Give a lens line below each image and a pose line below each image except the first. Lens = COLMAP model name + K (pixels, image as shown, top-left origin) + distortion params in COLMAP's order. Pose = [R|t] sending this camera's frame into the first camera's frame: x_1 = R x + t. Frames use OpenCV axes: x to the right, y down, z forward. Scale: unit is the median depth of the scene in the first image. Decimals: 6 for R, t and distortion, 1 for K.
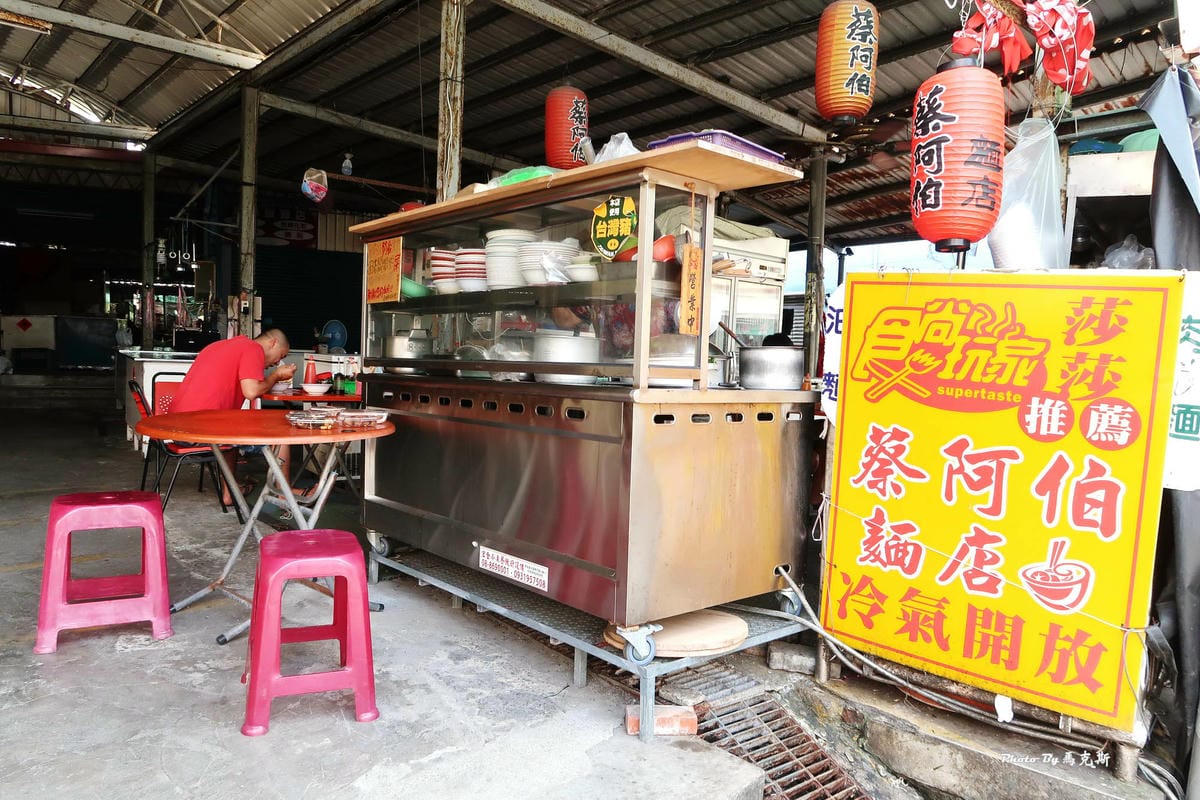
lens RADIAL K [[806.5, 0, 598.6], [0, 806.5, 405.5], [0, 0, 1]] dist [-0.022390, -0.003072]
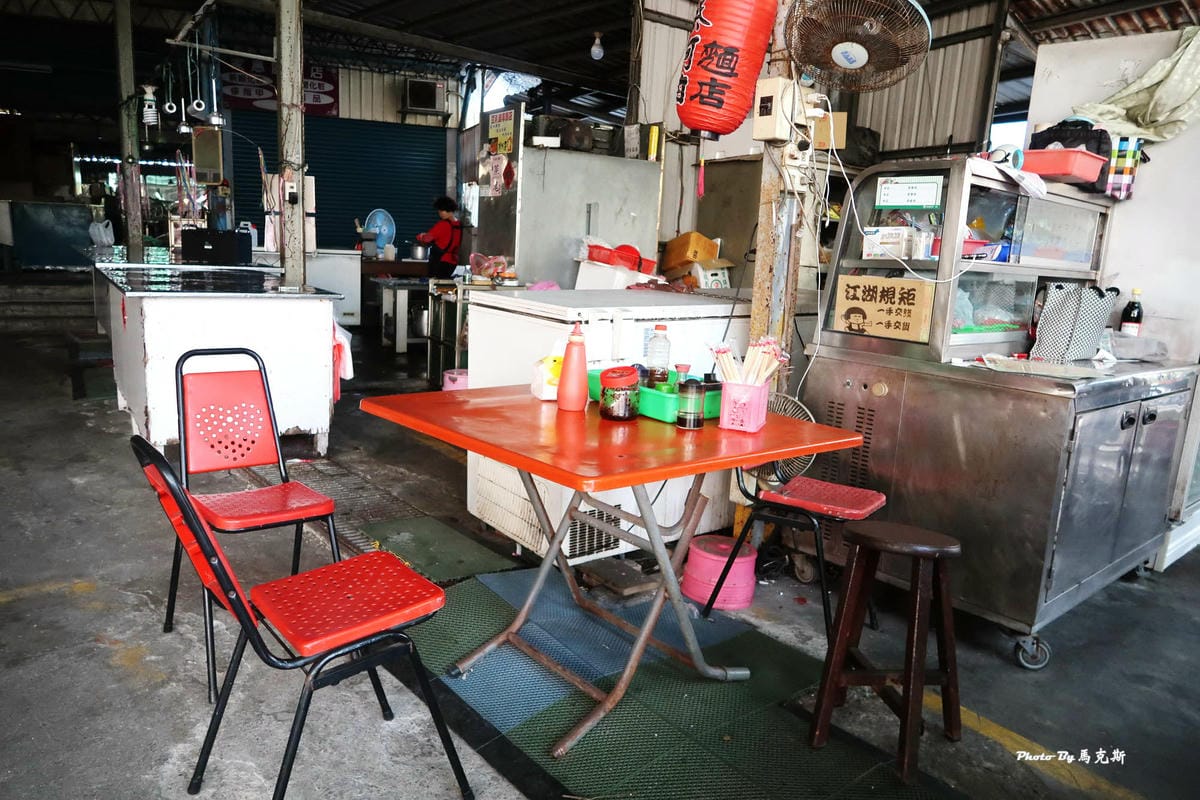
lens RADIAL K [[806.5, 0, 600.6], [0, 806.5, 400.8], [0, 0, 1]] dist [-0.022390, -0.003072]
pose [[0.999857, 0.005551, 0.015957, -0.179535], [-0.007601, 0.991299, 0.131409, -0.038902], [-0.015089, -0.131512, 0.991200, 0.302439]]
